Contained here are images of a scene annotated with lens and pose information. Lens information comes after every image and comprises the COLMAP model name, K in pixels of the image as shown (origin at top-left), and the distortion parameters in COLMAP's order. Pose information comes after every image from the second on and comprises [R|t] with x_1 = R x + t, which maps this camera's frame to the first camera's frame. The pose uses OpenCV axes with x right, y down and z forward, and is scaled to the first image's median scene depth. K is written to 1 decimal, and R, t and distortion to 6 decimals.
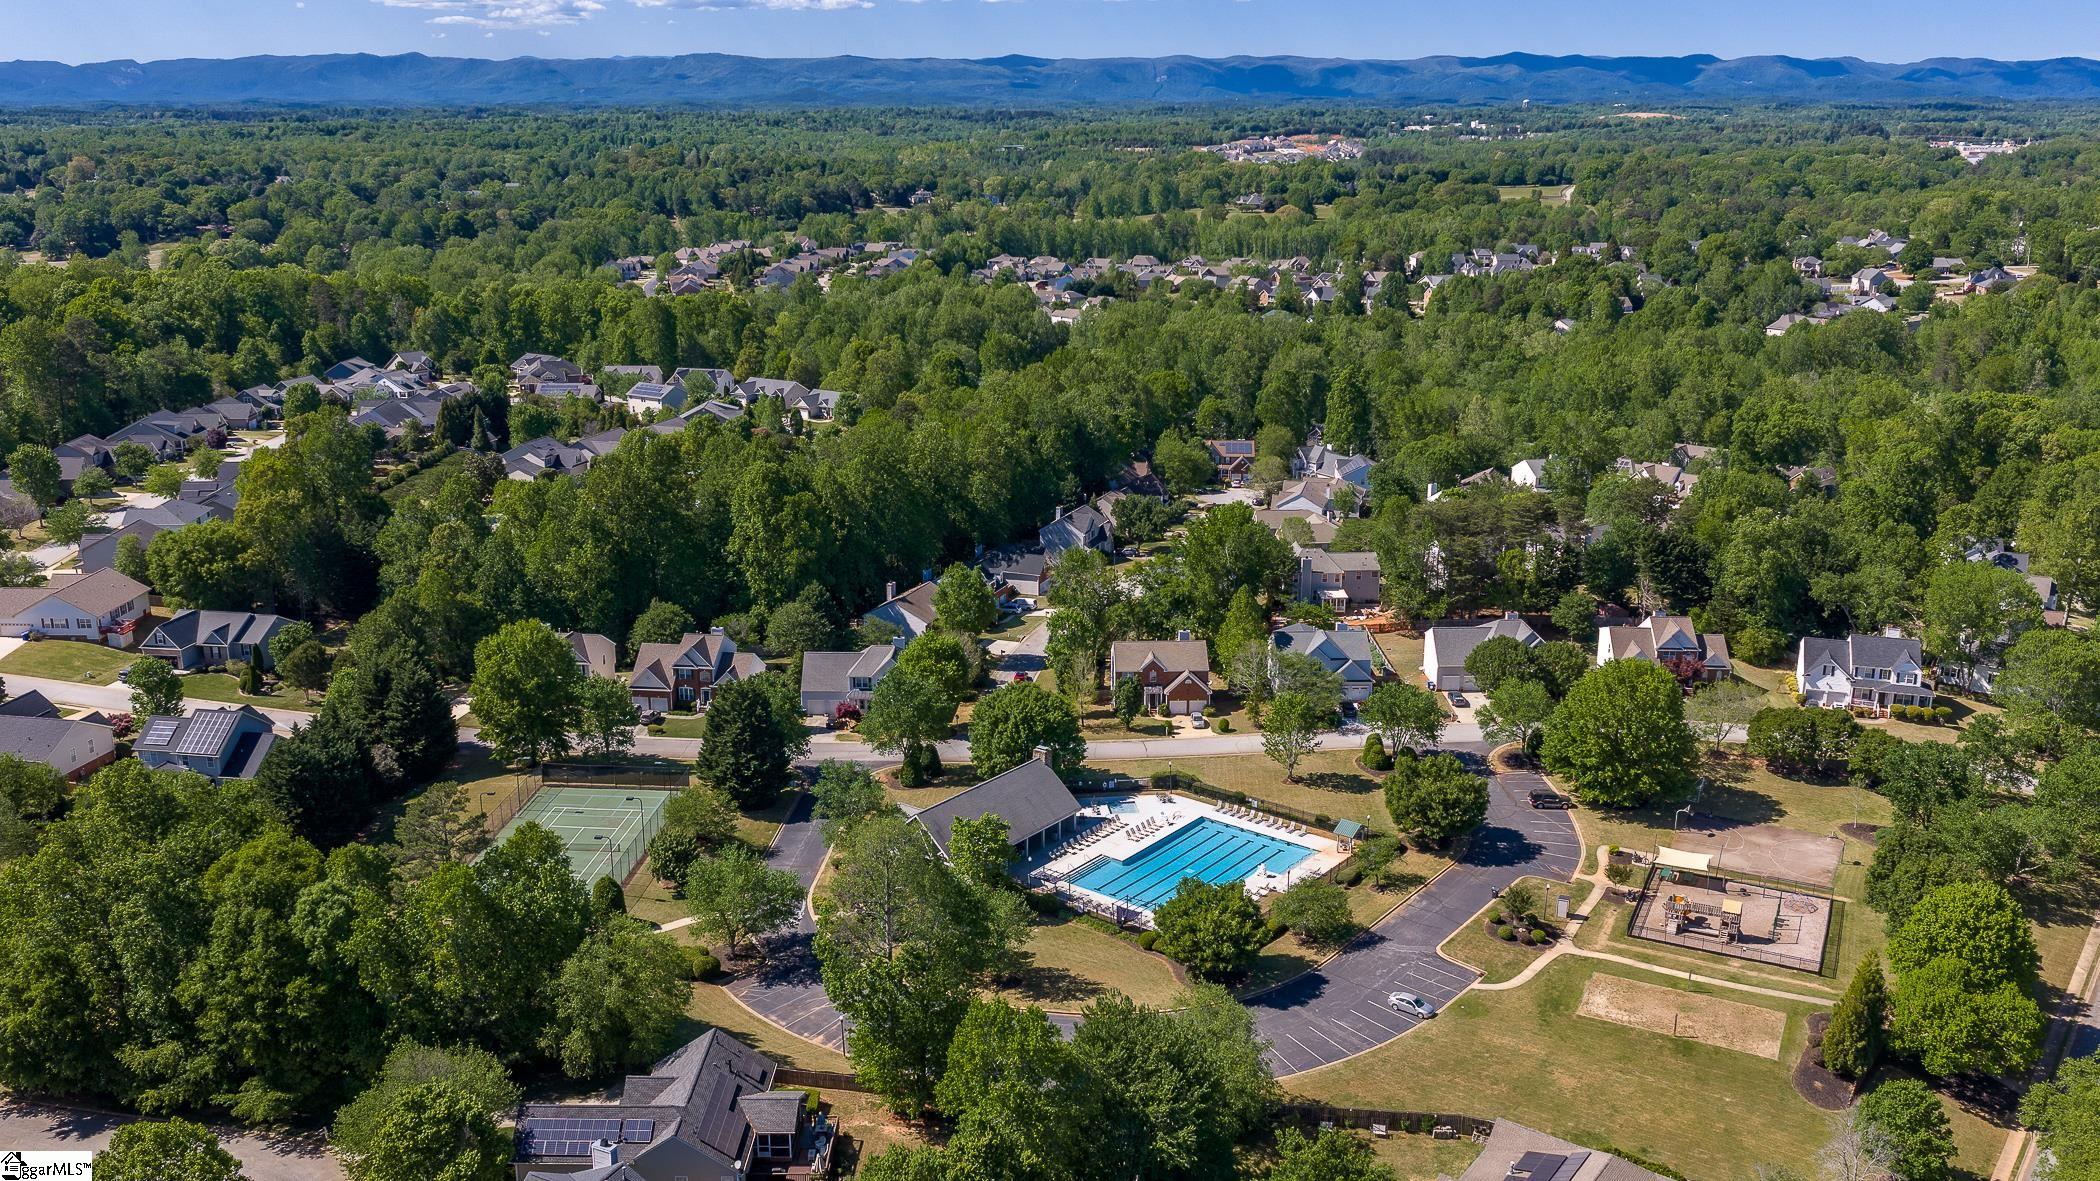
lens RADIAL K [[1730.2, 0, 1054.7], [0, 1730.2, 597.5], [0, 0, 1]] dist [0.024334, -0.047293]
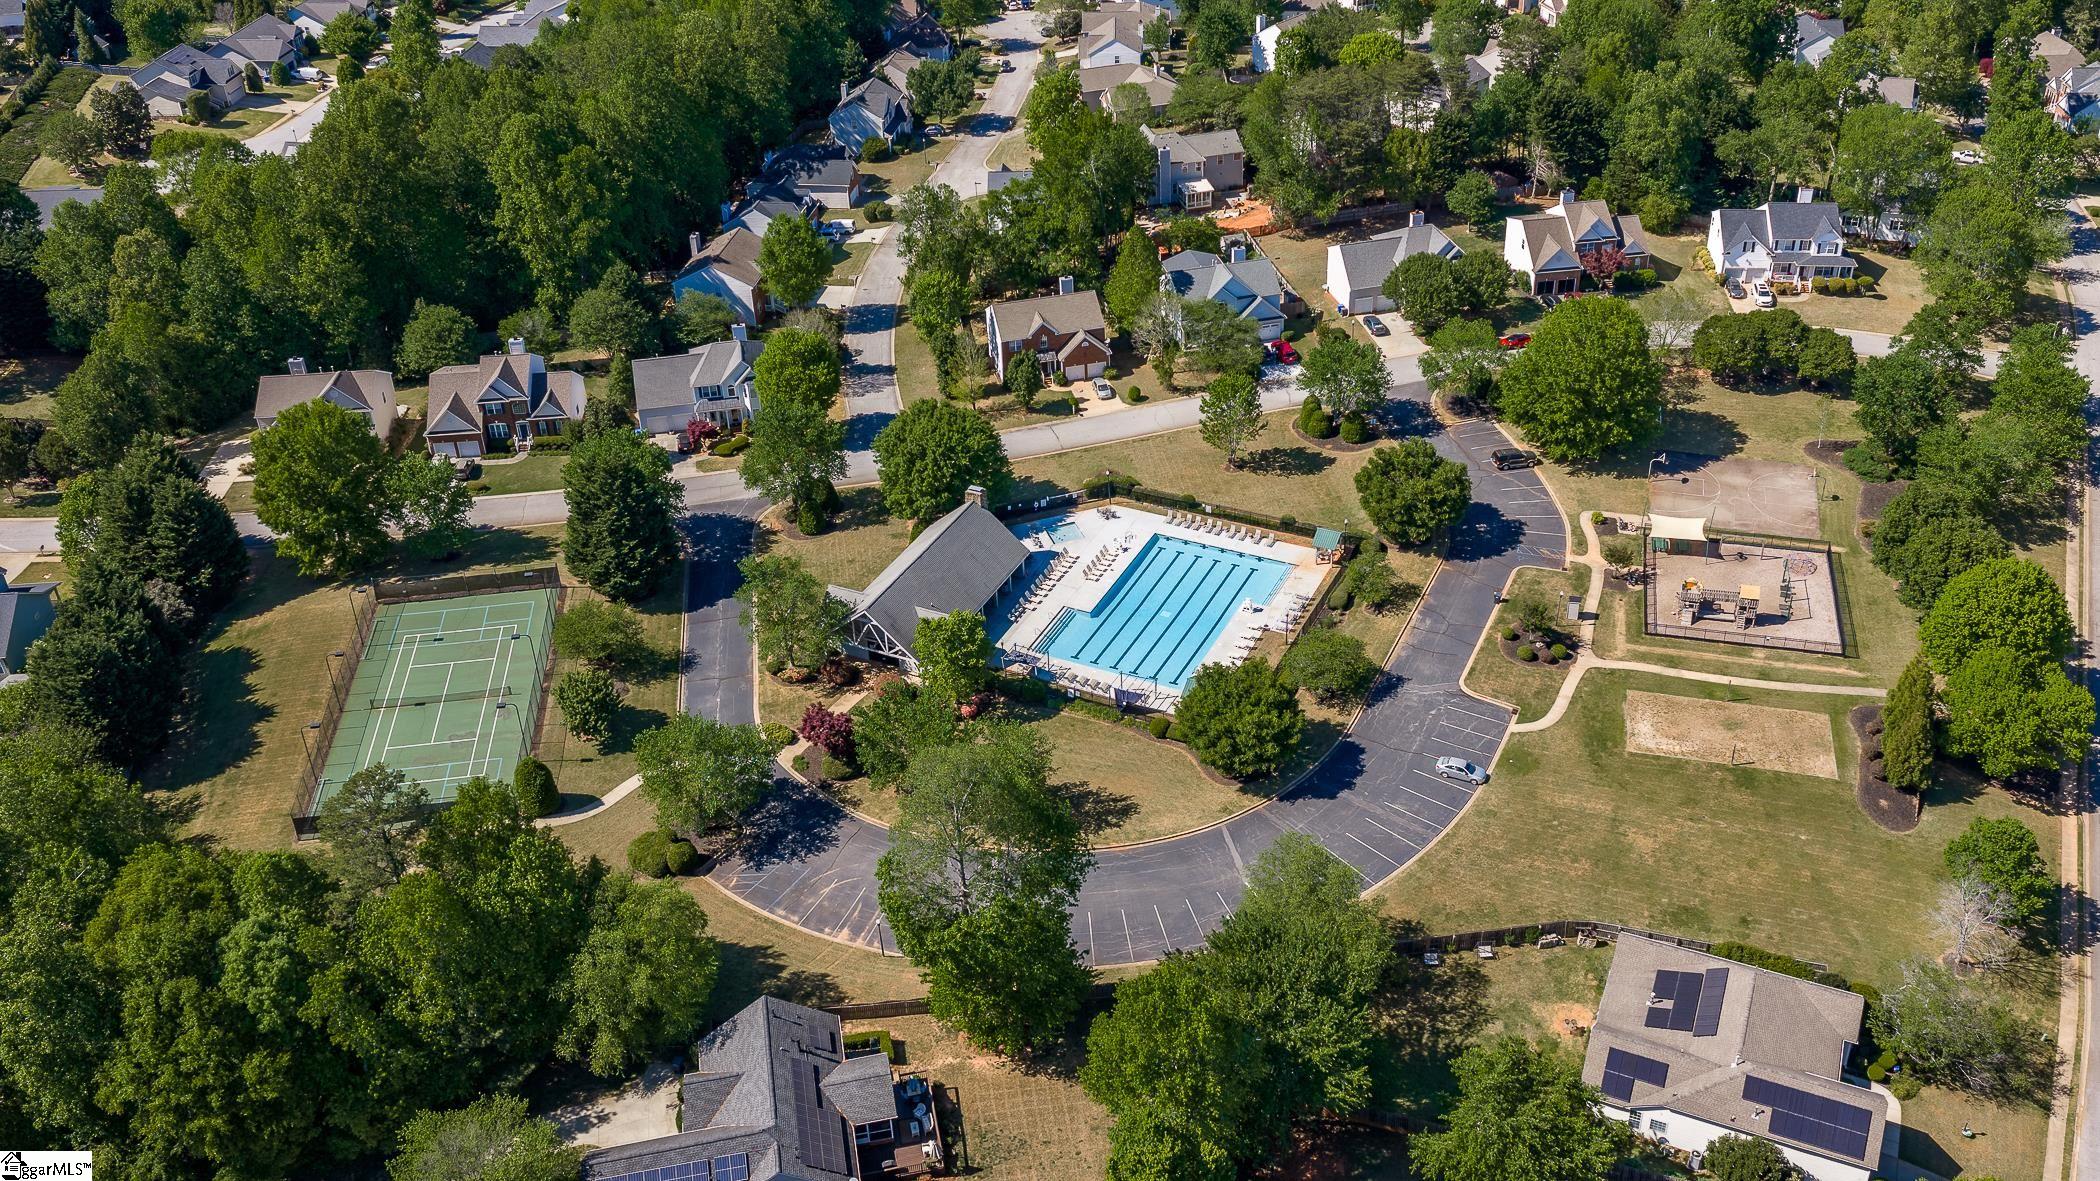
lens RADIAL K [[1830.9, 0, 1054.2], [0, 1830.9, 458.9], [0, 0, 1]] dist [0.010343, -0.010328]
pose [[0.976130, -0.137257, 0.168318, -0.120679], [0.090997, 0.962150, 0.256881, -0.159197], [-0.197206, -0.235433, 0.951673, 0.120282]]
